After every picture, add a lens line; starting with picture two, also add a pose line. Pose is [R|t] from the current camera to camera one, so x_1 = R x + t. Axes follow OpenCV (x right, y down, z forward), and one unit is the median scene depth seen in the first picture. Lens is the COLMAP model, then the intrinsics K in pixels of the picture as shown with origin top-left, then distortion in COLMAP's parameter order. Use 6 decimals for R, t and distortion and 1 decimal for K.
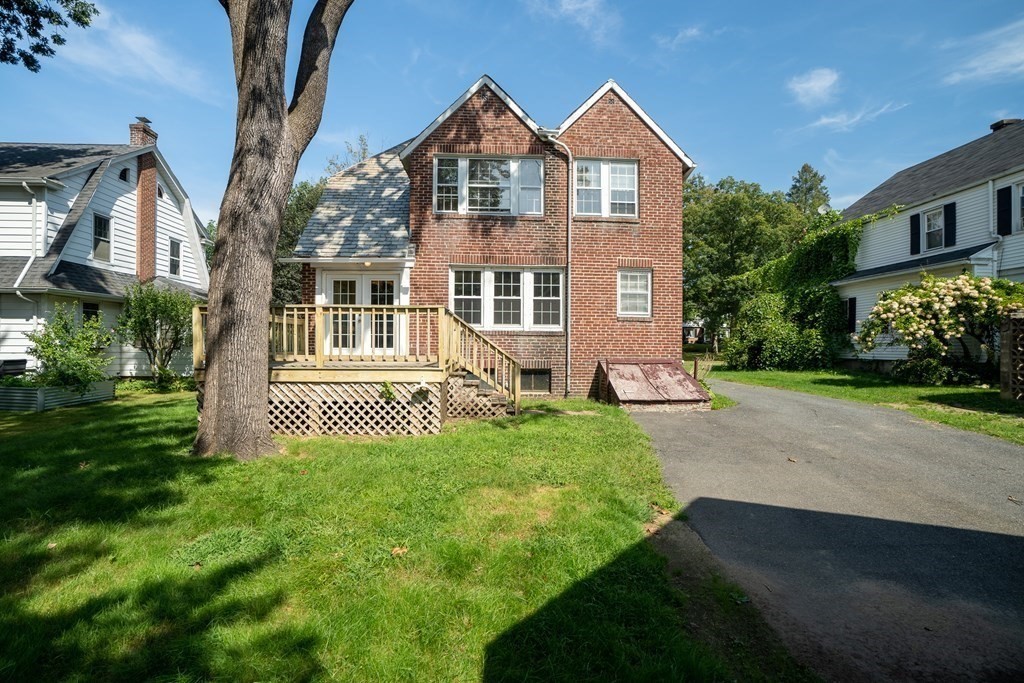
lens RADIAL K [[504.2, 0, 518.3], [0, 504.2, 355.2], [0, 0, 1]] dist [-0.029875, 0.004386]
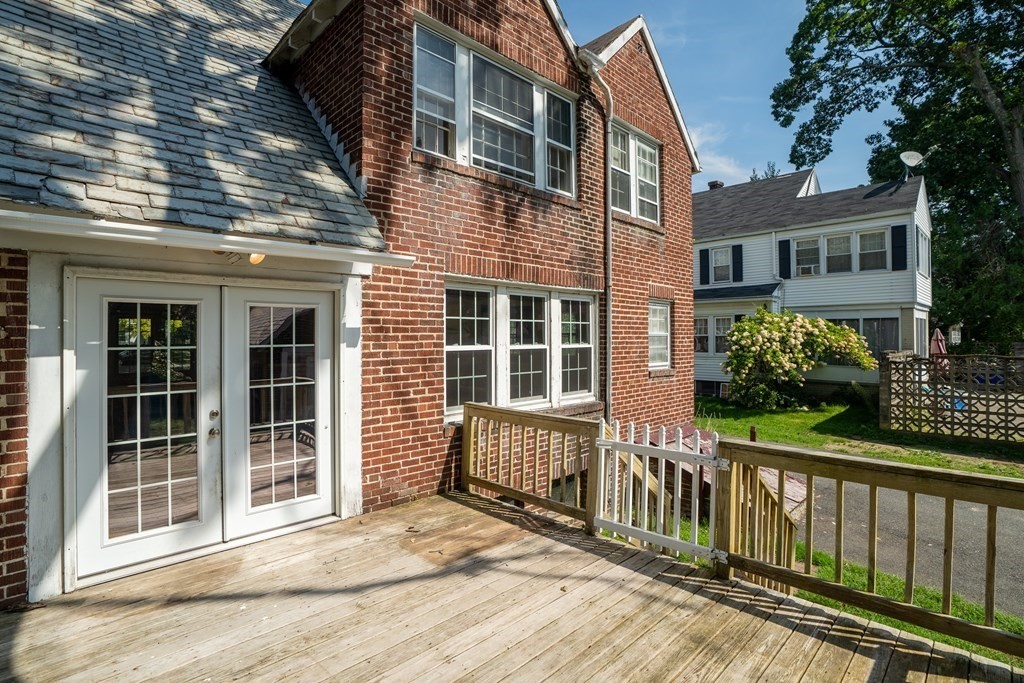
lens RADIAL K [[485.8, 0, 507.5], [0, 485.8, 327.9], [0, 0, 1]] dist [-0.032305, 0.007851]
pose [[0.761099, 0.004134, 0.648622, -0.361082], [0.010810, 0.999760, -0.019057, -0.123617], [-0.648545, 0.021516, 0.760872, 0.632841]]
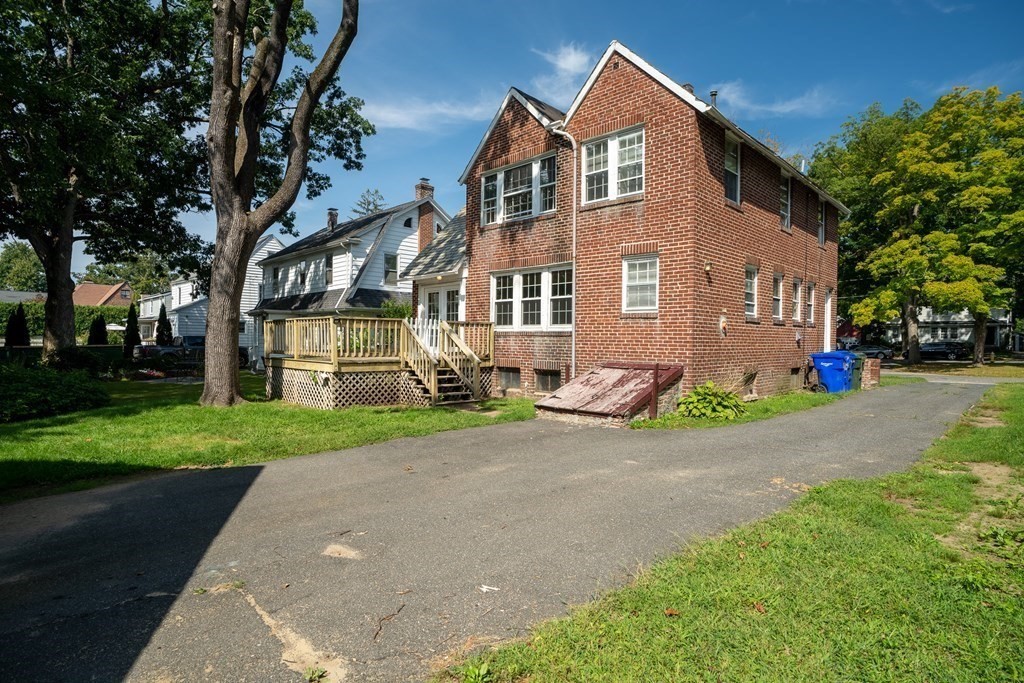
lens RADIAL K [[555.1, 0, 506.3], [0, 555.1, 343.8], [0, 0, 1]] dist [0.000639, 0.000214]
pose [[0.660414, 0.004079, -0.750891, 0.782291], [-0.017205, 0.999805, -0.009701, -0.011926], [0.750704, 0.019326, 0.660355, 0.226736]]
